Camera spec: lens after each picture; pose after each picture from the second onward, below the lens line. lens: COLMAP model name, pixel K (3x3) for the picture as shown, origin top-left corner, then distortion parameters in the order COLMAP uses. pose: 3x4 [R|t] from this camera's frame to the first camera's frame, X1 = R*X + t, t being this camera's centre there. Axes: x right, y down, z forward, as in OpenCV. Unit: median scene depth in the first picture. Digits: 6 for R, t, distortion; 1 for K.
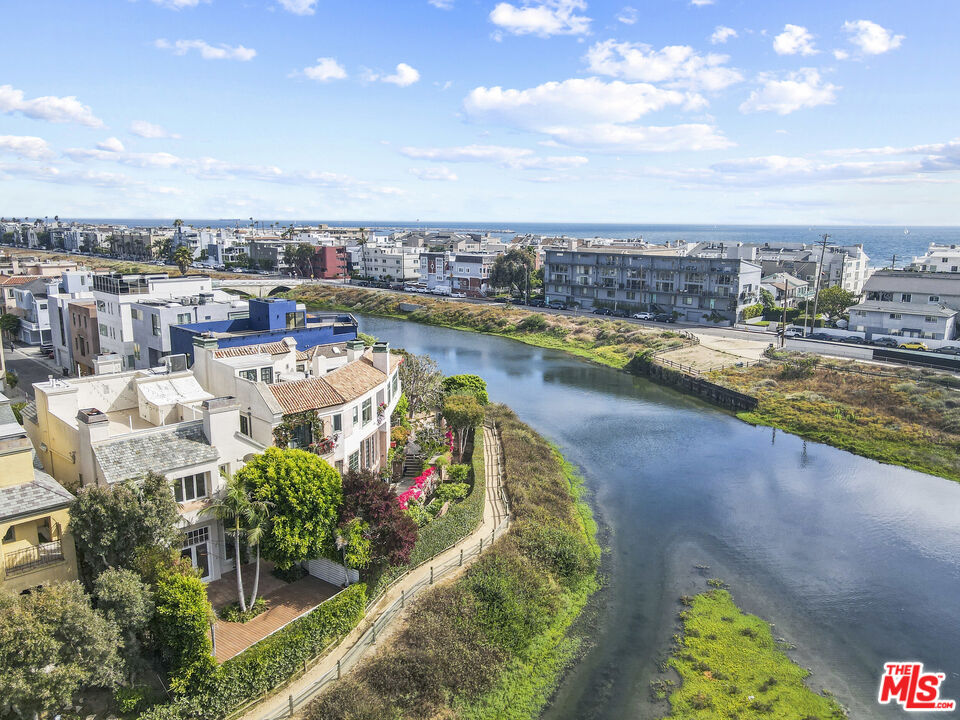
lens RADIAL K [[727.6, 0, 479.8], [0, 727.6, 358.6], [0, 0, 1]] dist [0.015812, 0.006356]
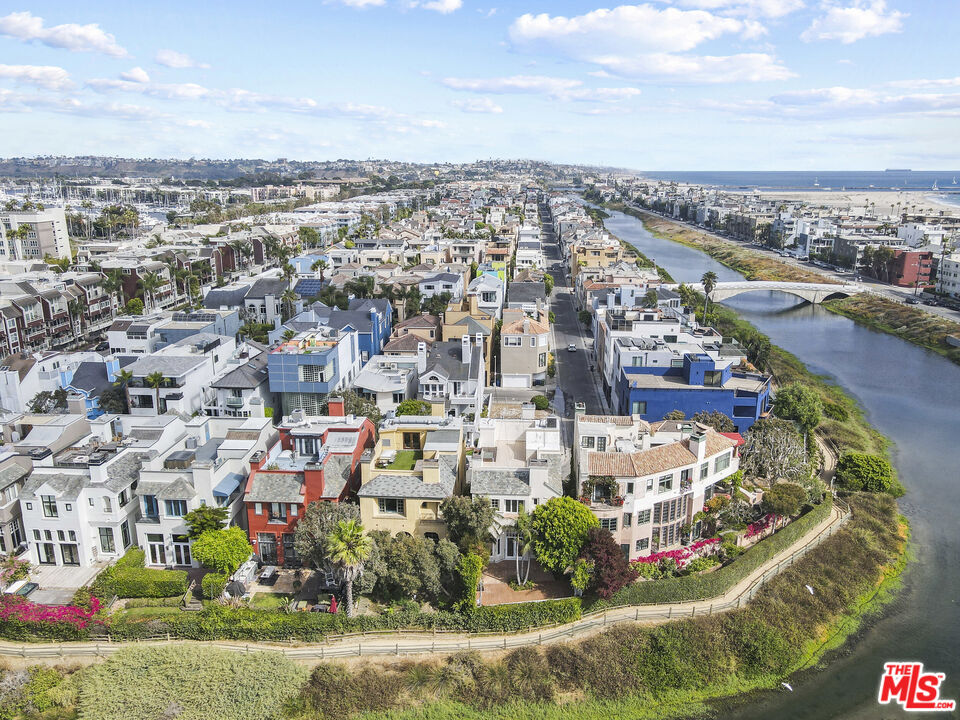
lens RADIAL K [[727.6, 0, 479.7], [0, 727.6, 359.9], [0, 0, 1]] dist [0.015812, 0.006356]
pose [[0.658929, 0.187583, -0.728440, 0.610816], [-0.129429, 0.982237, 0.135861, -0.318652], [0.740986, 0.004758, 0.671503, -0.191512]]
